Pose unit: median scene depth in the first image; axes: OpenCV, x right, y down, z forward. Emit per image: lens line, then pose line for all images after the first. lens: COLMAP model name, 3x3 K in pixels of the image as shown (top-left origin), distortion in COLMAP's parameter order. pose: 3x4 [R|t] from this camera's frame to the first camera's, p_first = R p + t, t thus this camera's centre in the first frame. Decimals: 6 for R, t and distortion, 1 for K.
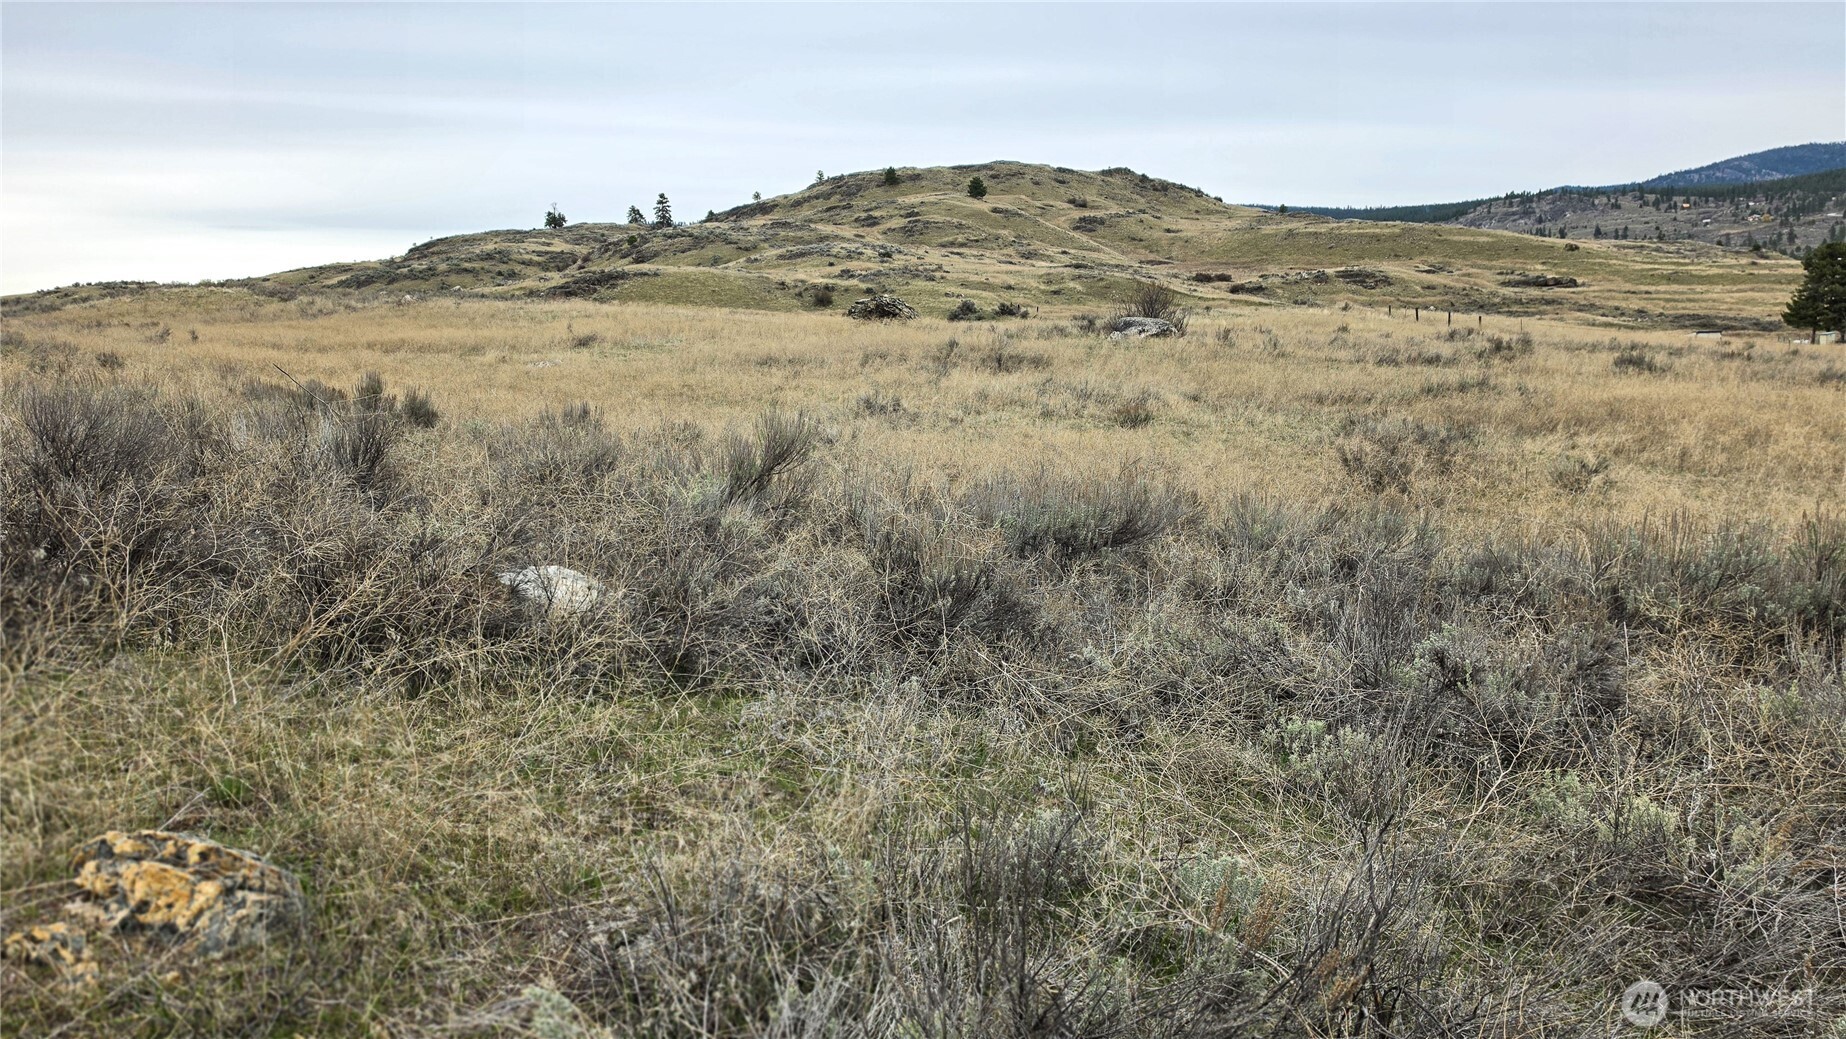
lens RADIAL K [[1263.5, 0, 915.2], [0, 1263.5, 554.5], [0, 0, 1]] dist [0.096374, -0.128210]
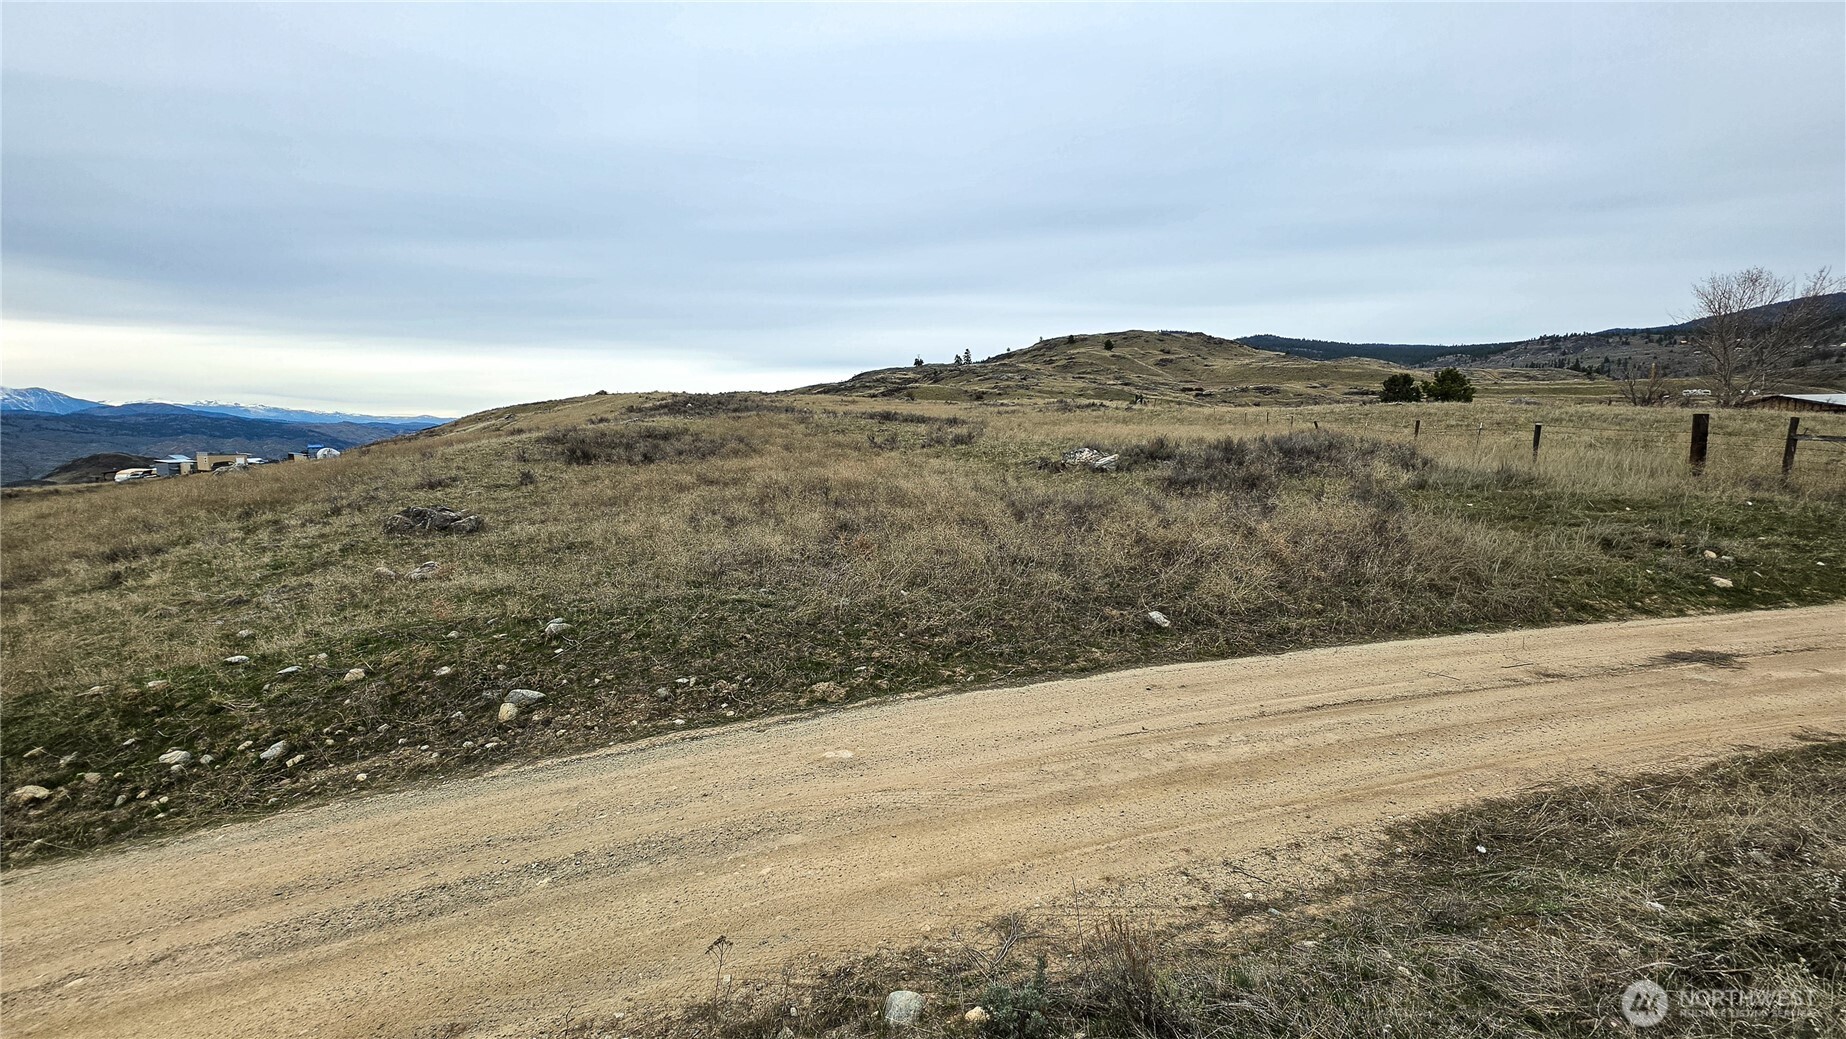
lens RADIAL K [[731.6, 0, 923.6], [0, 731.6, 513.0], [0, 0, 1]] dist [-0.005658, 0.002064]
pose [[0.954163, 0.050736, -0.294957, 0.136093], [-0.063950, 0.997328, -0.035323, 0.042203], [0.292376, 0.052566, 0.954858, -0.199622]]
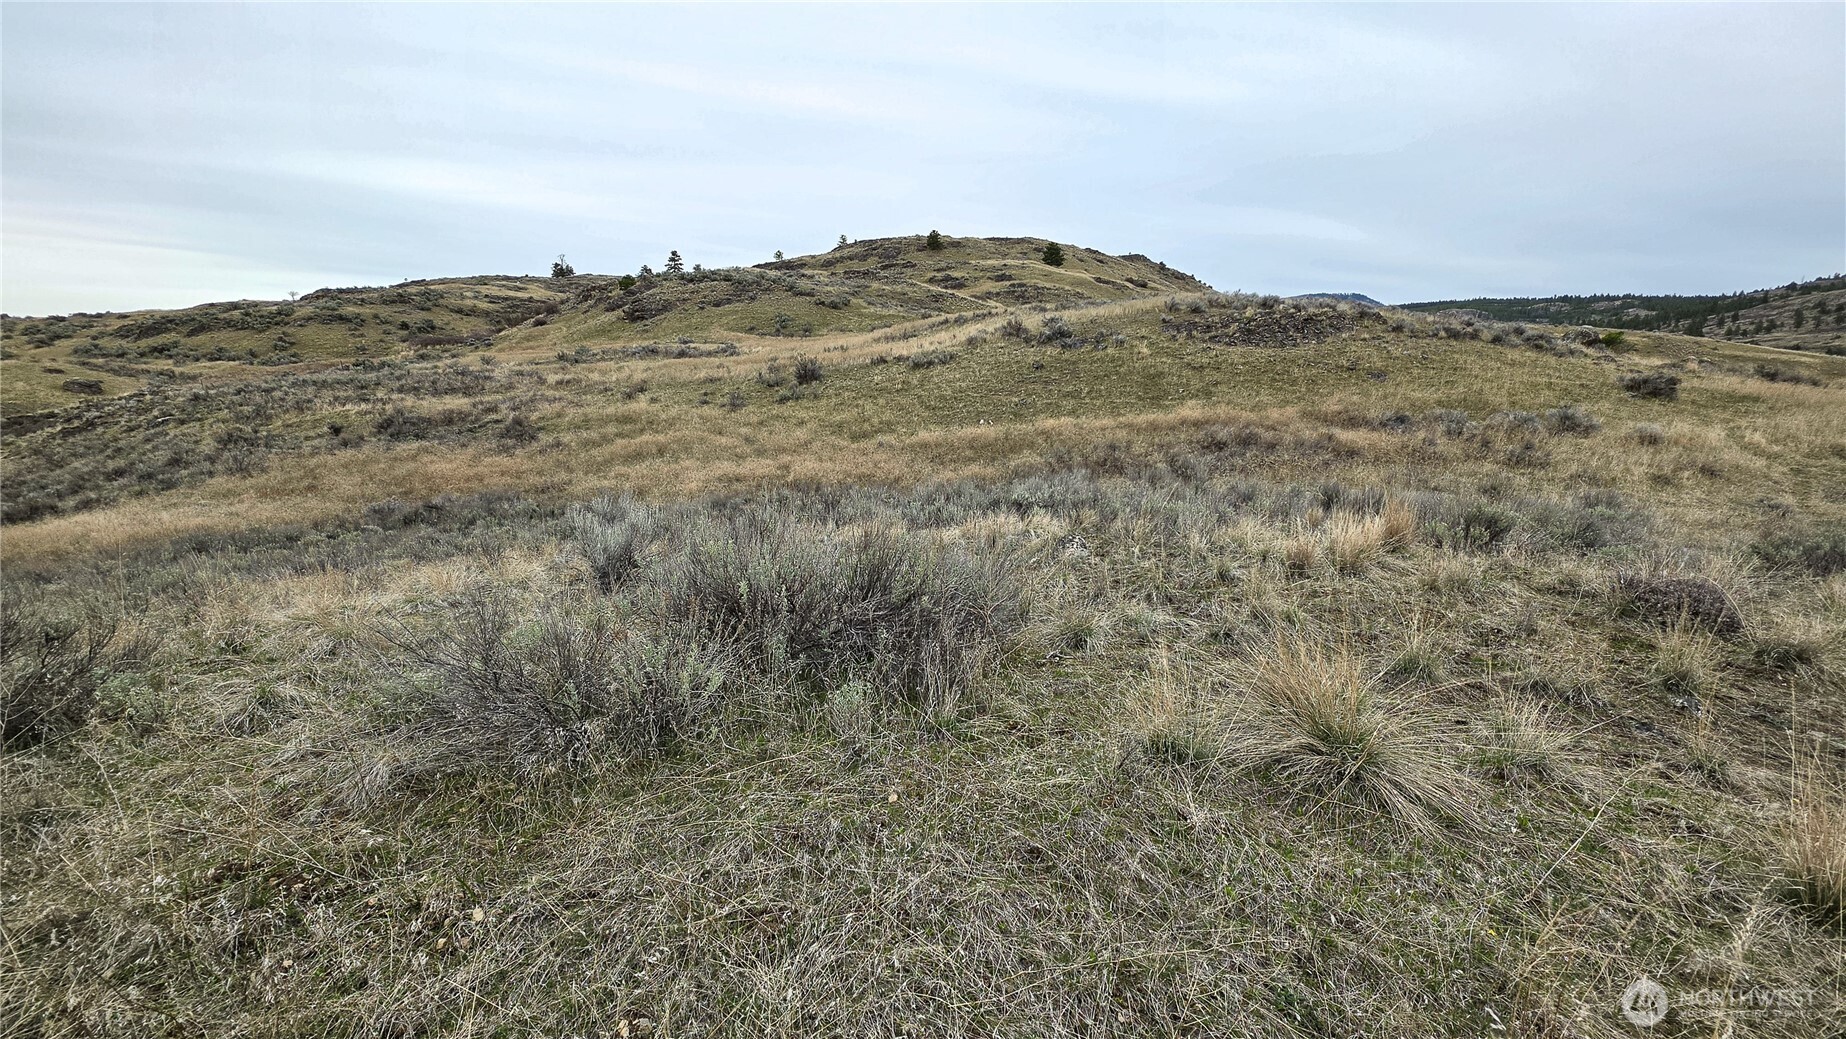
lens RADIAL K [[731.6, 0, 916.3], [0, 731.6, 506.5], [0, 0, 1]] dist [-0.005658, 0.002064]
pose [[0.990654, 0.025445, 0.134003, -0.115933], [-0.026982, 0.999589, 0.009661, -0.131620], [-0.133702, -0.013186, 0.990934, 0.569137]]
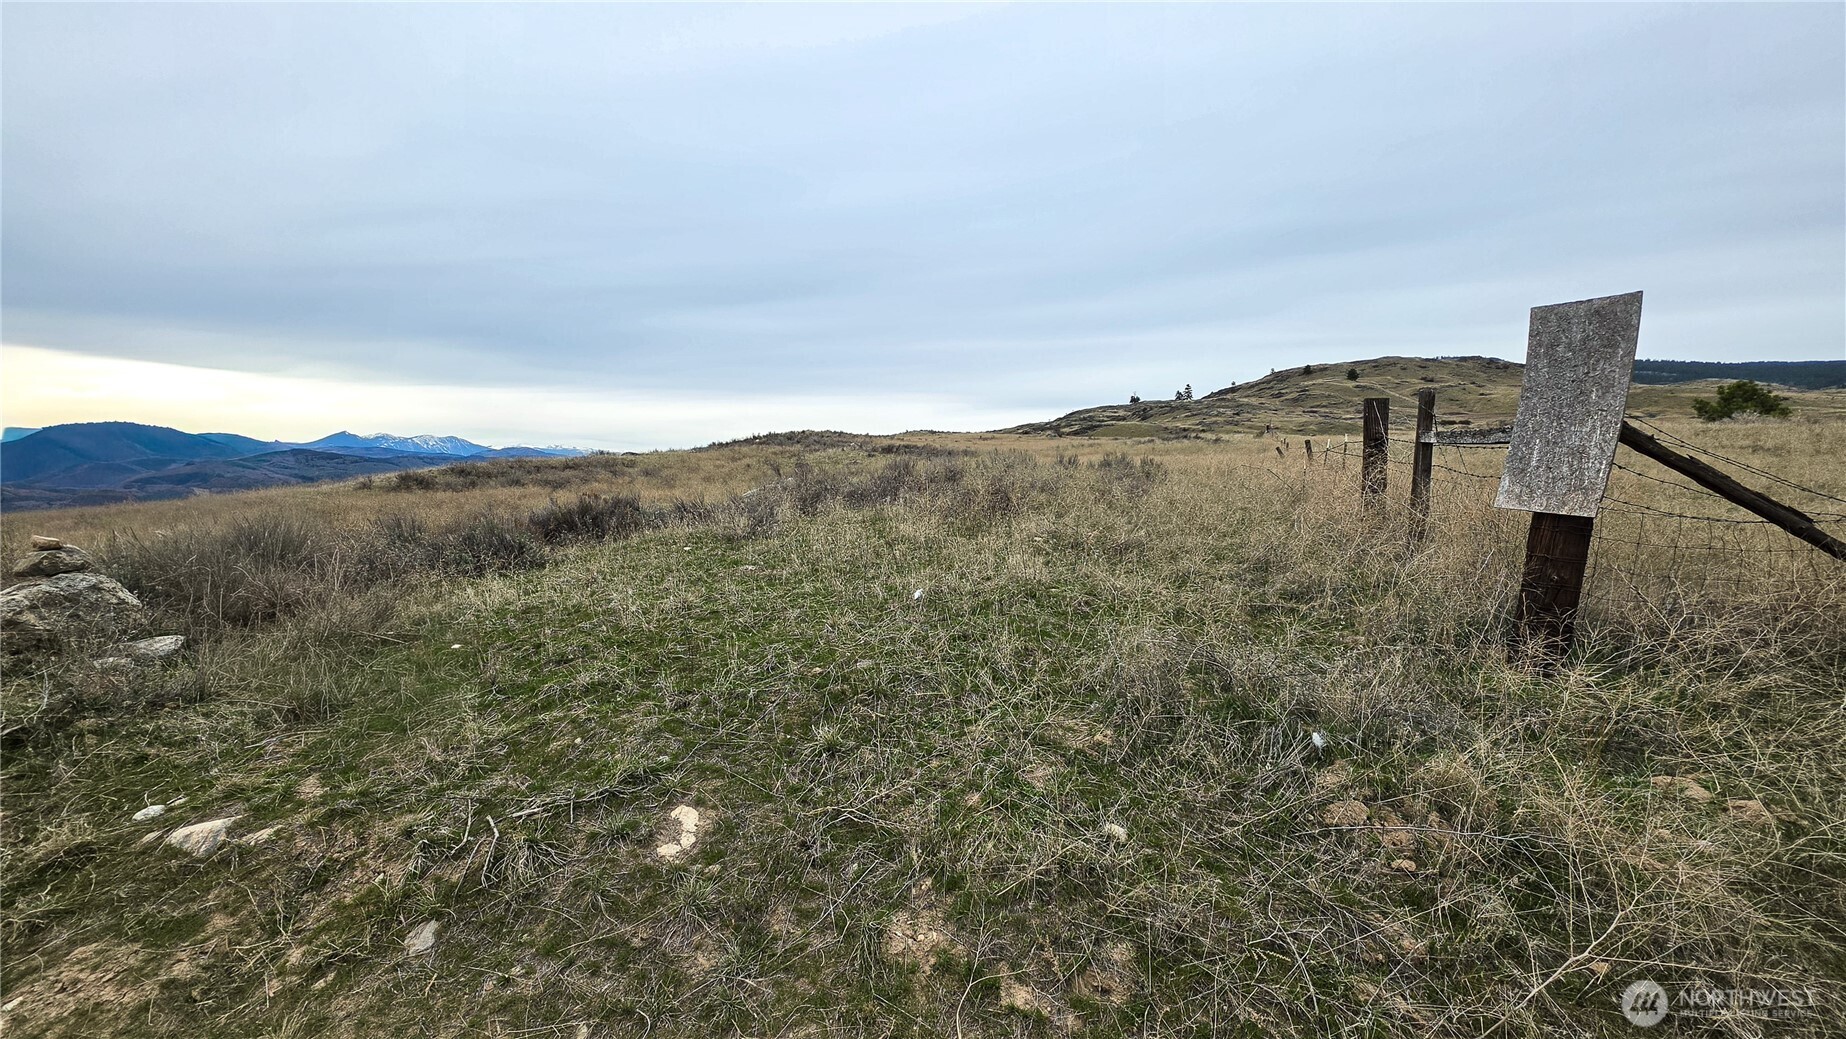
lens RADIAL K [[731.6, 0, 915.4], [0, 731.6, 510.8], [0, 0, 1]] dist [-0.005658, 0.002064]
pose [[0.814179, 0.052369, -0.578248, 0.166346], [-0.109809, 0.991839, -0.064787, 0.040114], [0.570136, 0.116246, 0.813285, -0.180322]]
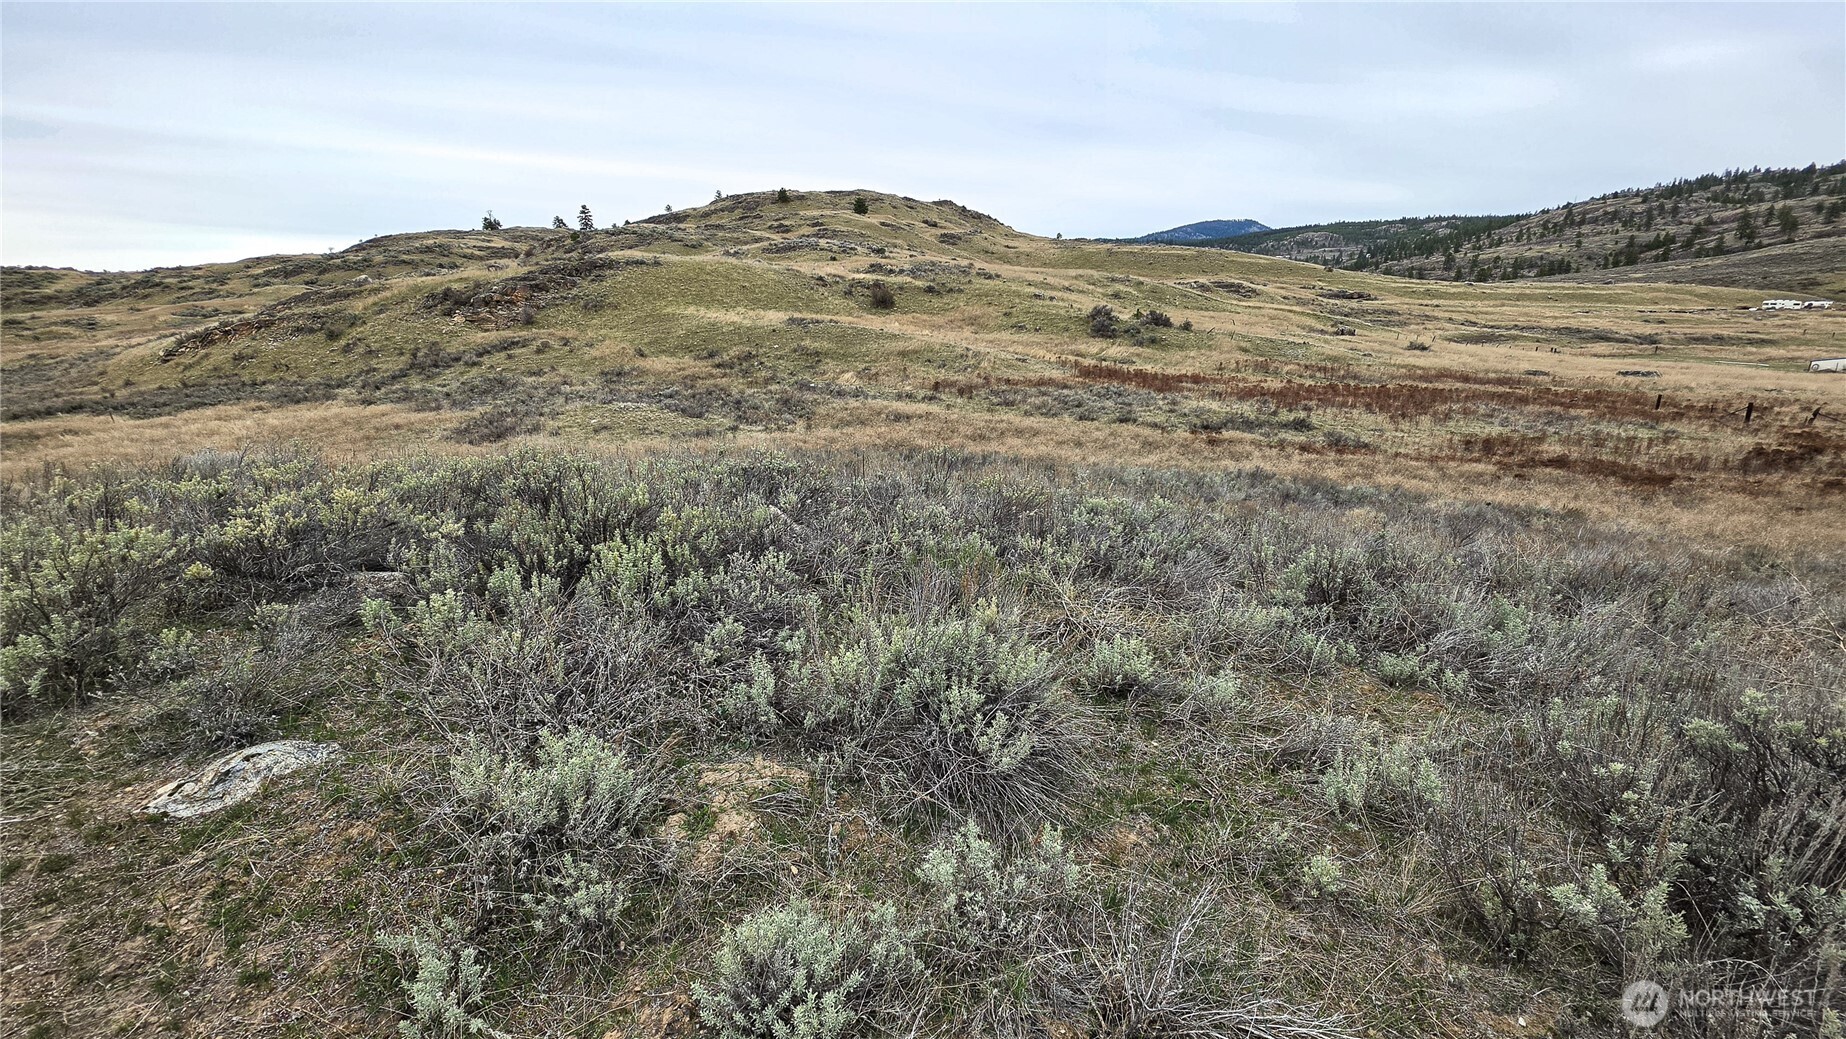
lens RADIAL K [[731.6, 0, 921.5], [0, 731.6, 513.7], [0, 0, 1]] dist [-0.005658, 0.002064]
pose [[0.970417, -0.051398, 0.235902, -0.086635], [0.029160, 0.994876, 0.096807, -0.058982], [-0.239669, -0.087064, 0.966943, 0.285007]]
